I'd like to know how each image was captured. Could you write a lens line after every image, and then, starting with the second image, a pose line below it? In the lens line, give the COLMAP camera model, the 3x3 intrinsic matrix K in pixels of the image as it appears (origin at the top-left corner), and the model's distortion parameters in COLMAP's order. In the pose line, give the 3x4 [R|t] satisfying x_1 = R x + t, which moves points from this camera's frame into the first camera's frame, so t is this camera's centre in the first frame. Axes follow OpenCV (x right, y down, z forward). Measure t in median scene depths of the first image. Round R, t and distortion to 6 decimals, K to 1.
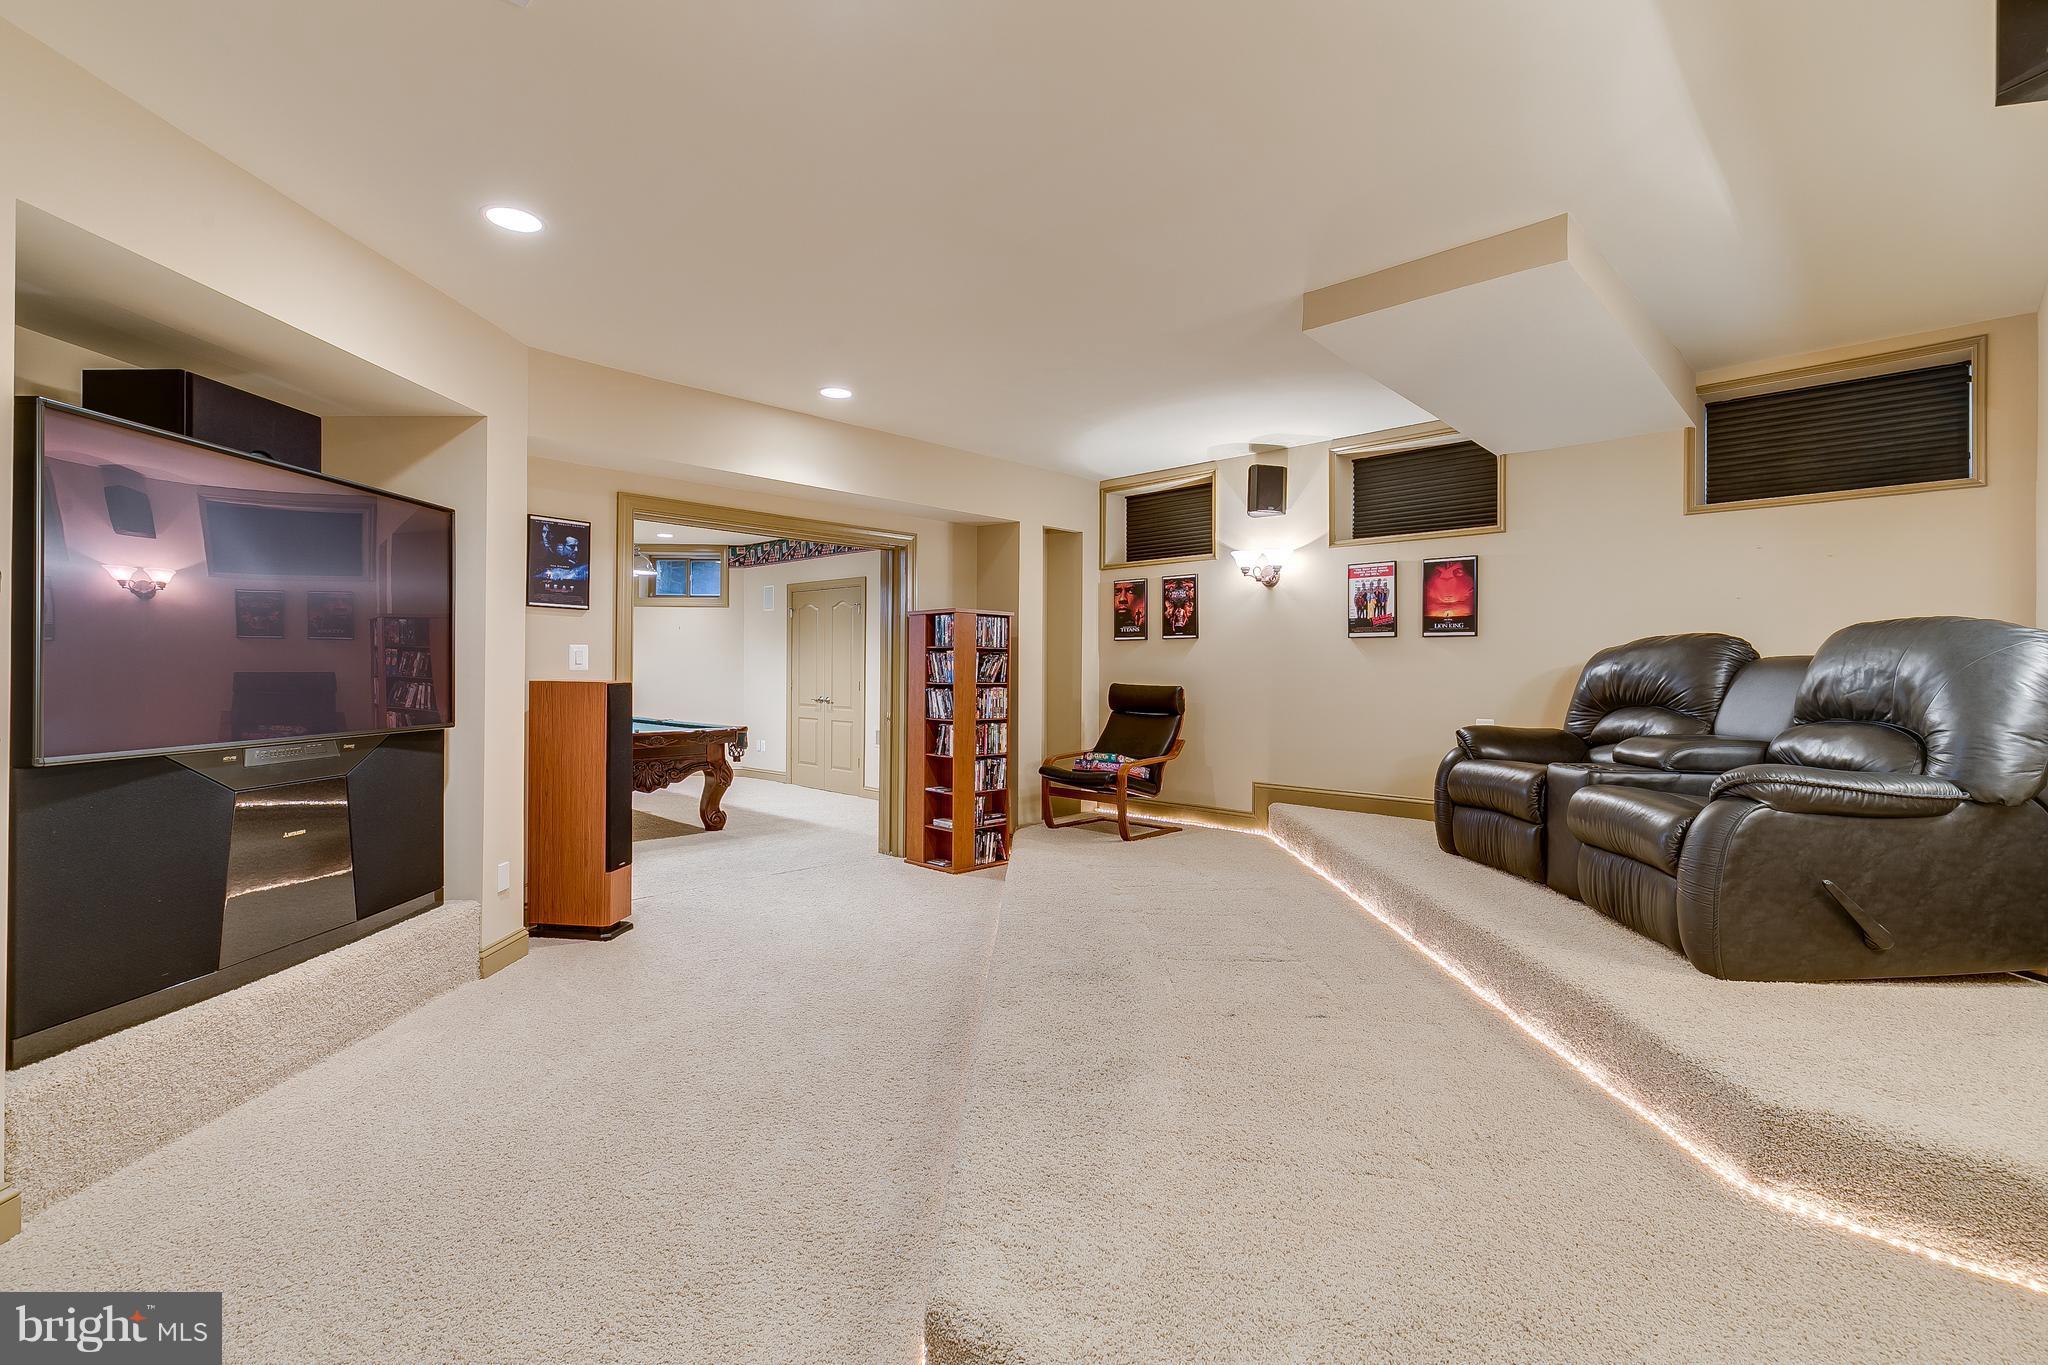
lens RADIAL K [[915.9, 0, 1031.6], [0, 915.9, 663.5], [0, 0, 1]] dist [0.001410, -0.000158]
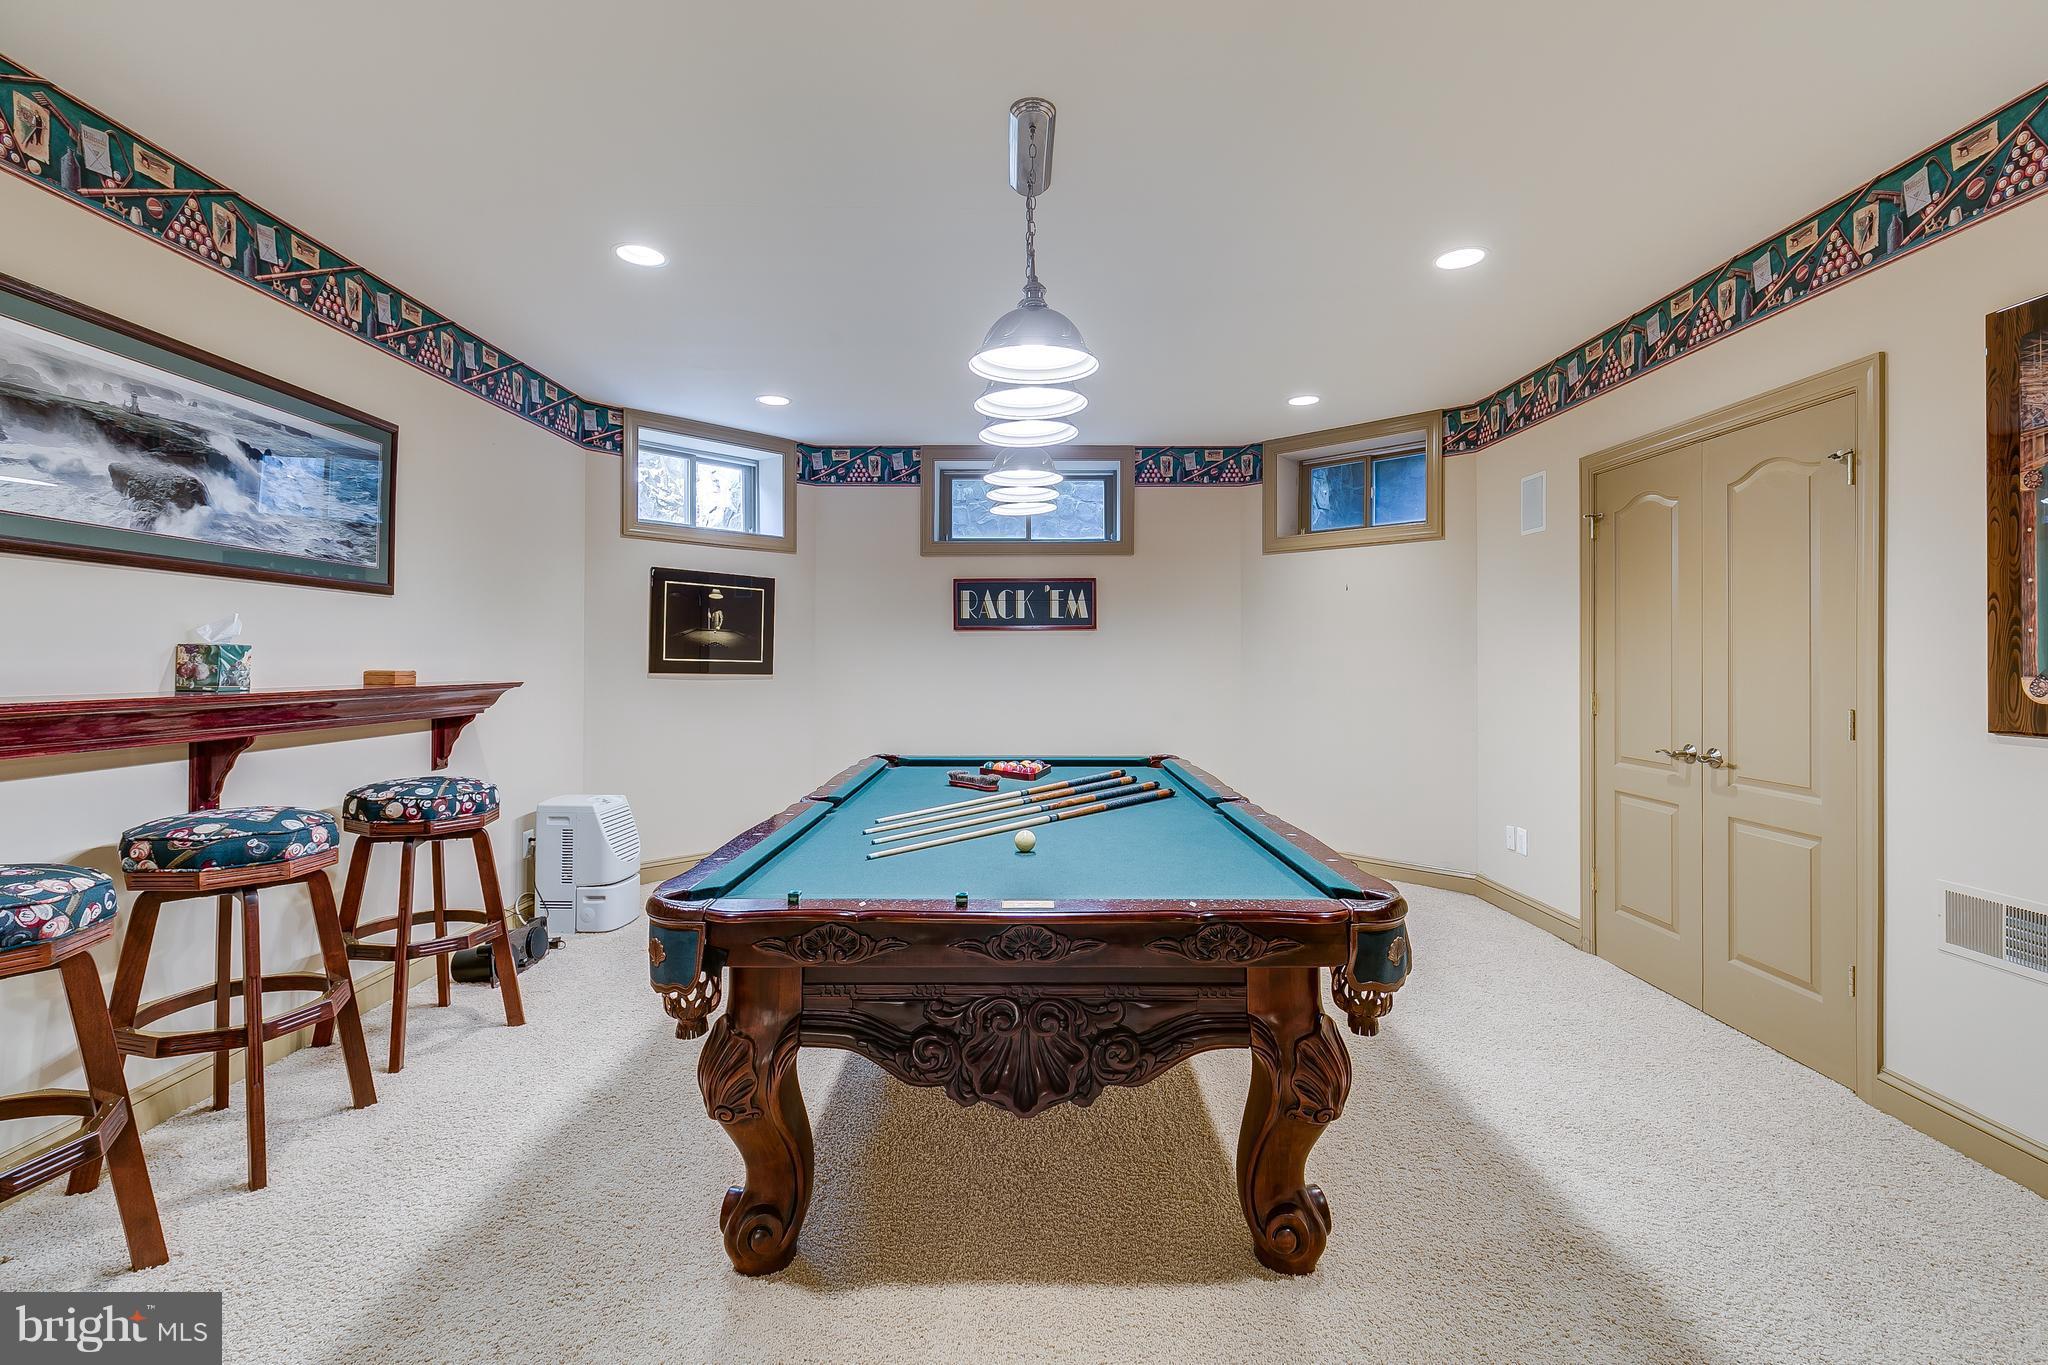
lens RADIAL K [[915.9, 0, 1031.6], [0, 915.9, 663.5], [0, 0, 1]] dist [0.001410, -0.000158]
pose [[0.695670, -0.004198, -0.718350, -0.147664], [0.006427, 0.999979, 0.000381, 0.002671], [0.718333, -0.004882, 0.695682, 0.553570]]
